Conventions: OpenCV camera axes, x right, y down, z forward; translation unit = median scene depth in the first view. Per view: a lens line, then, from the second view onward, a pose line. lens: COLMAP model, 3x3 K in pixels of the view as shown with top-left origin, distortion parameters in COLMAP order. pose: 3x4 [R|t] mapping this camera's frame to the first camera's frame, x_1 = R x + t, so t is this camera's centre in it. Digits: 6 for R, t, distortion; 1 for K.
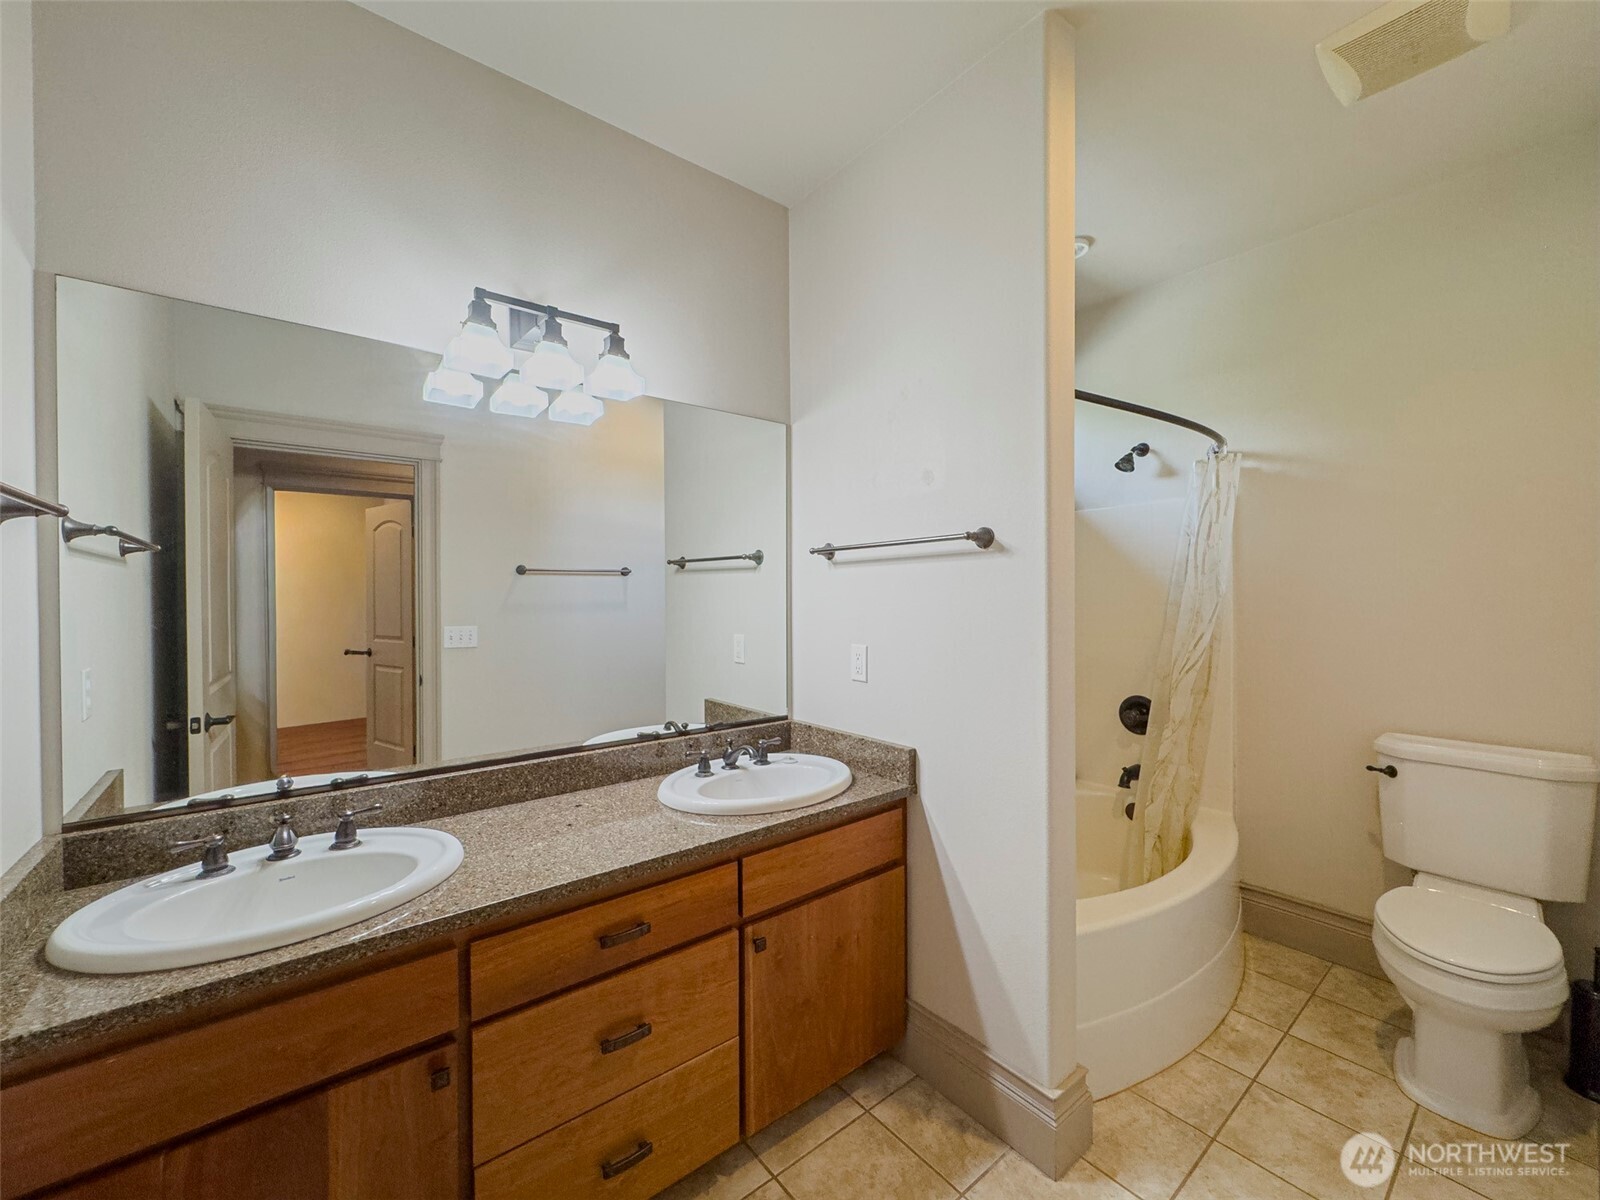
lens RADIAL K [[643.1, 0, 725.8], [0, 643.1, 601.7], [0, 0, 1]] dist [-0.002755, 0.000307]
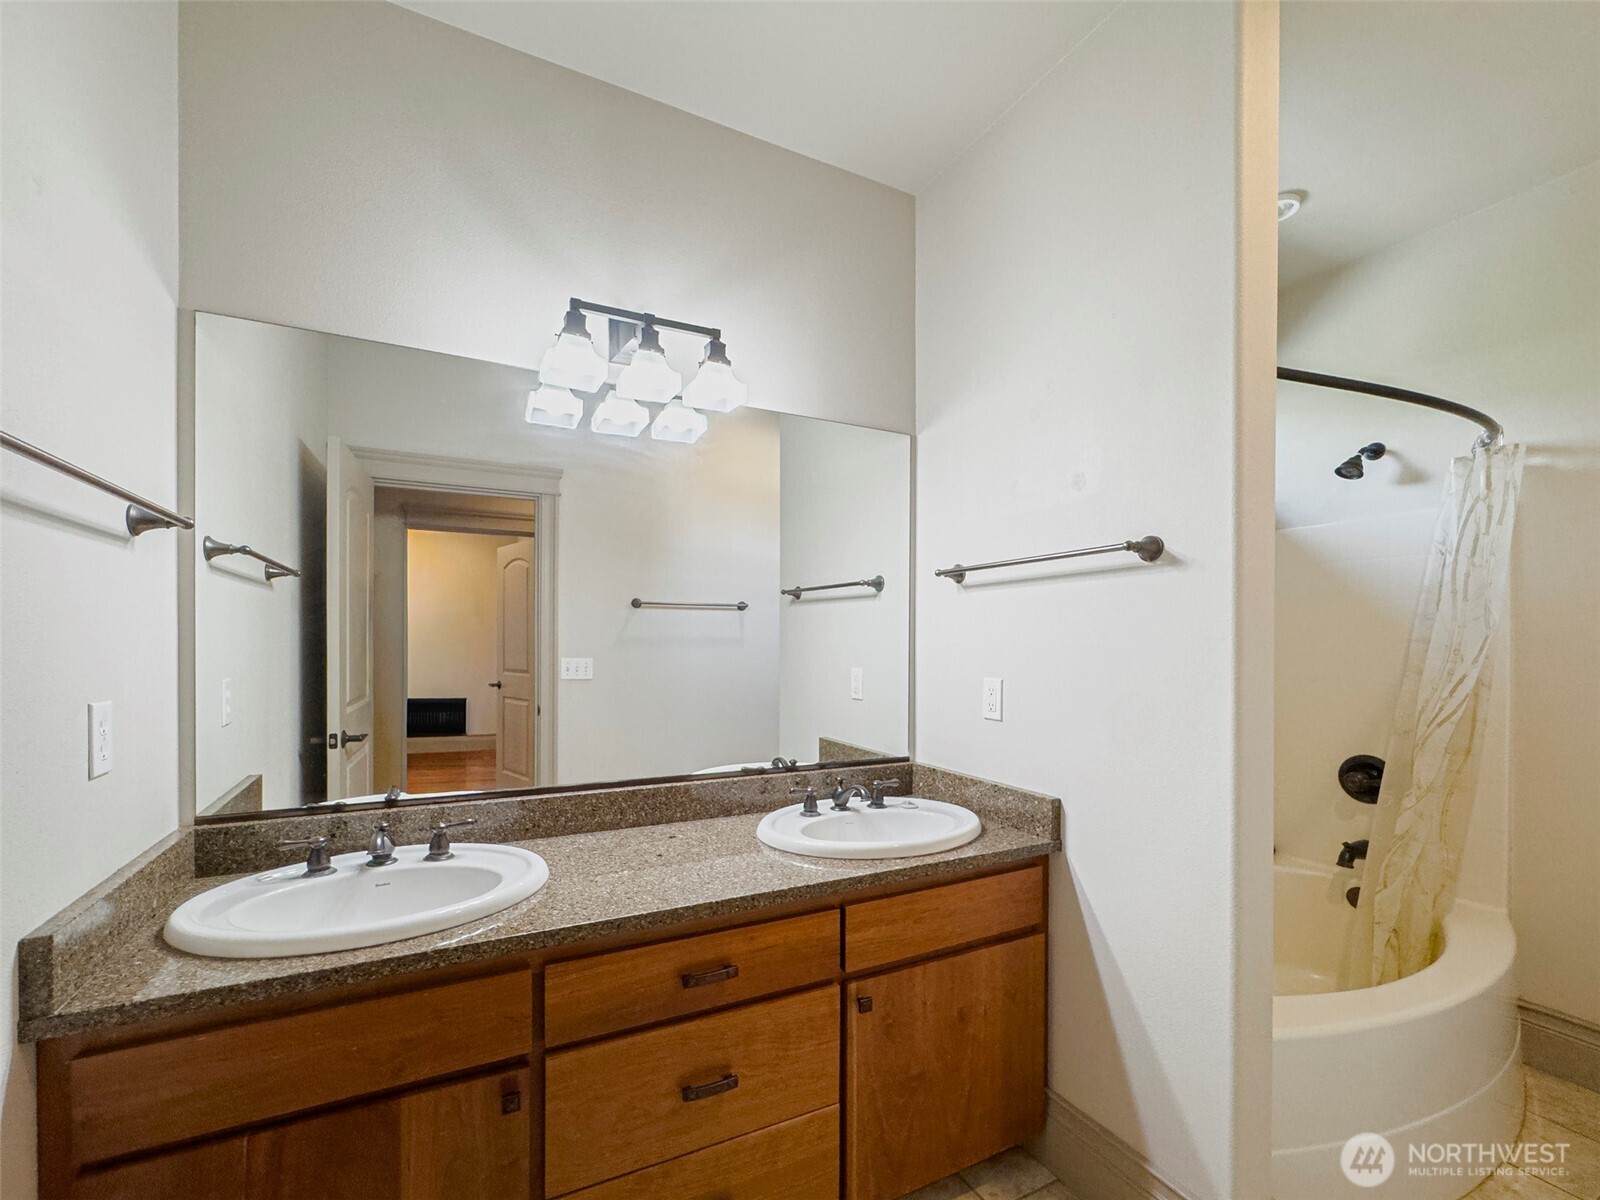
lens RADIAL K [[654.2, 0, 728.8], [0, 654.2, 653.5], [0, 0, 1]] dist [-0.002762, 0.000183]
pose [[0.979234, 0.006543, -0.202627, 0.034909], [-0.005965, 0.999976, 0.003461, 0.031620], [0.202645, -0.002180, 0.979250, 0.052940]]
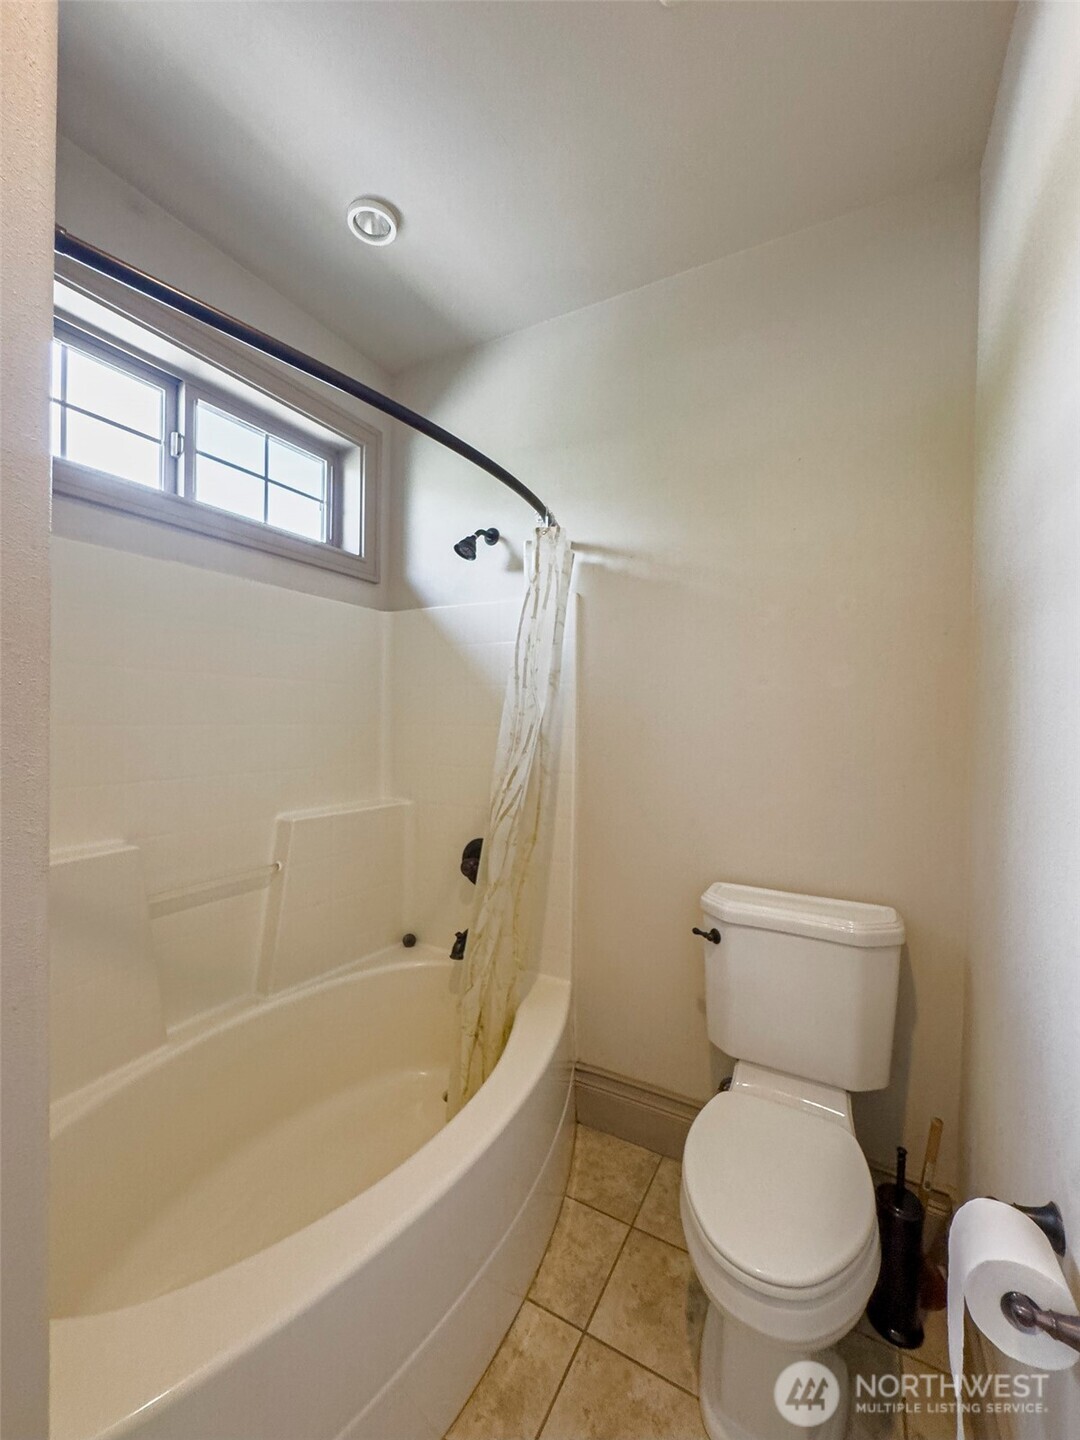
lens RADIAL K [[578.8, 0, 463.2], [0, 578.8, 721.6], [0, 0, 1]] dist [-0.002755, 0.000307]
pose [[0.945239, 0.013936, 0.326082, 0.611502], [-0.015444, 0.999879, 0.002035, -0.004678], [-0.326014, -0.006960, 0.945339, 0.512675]]
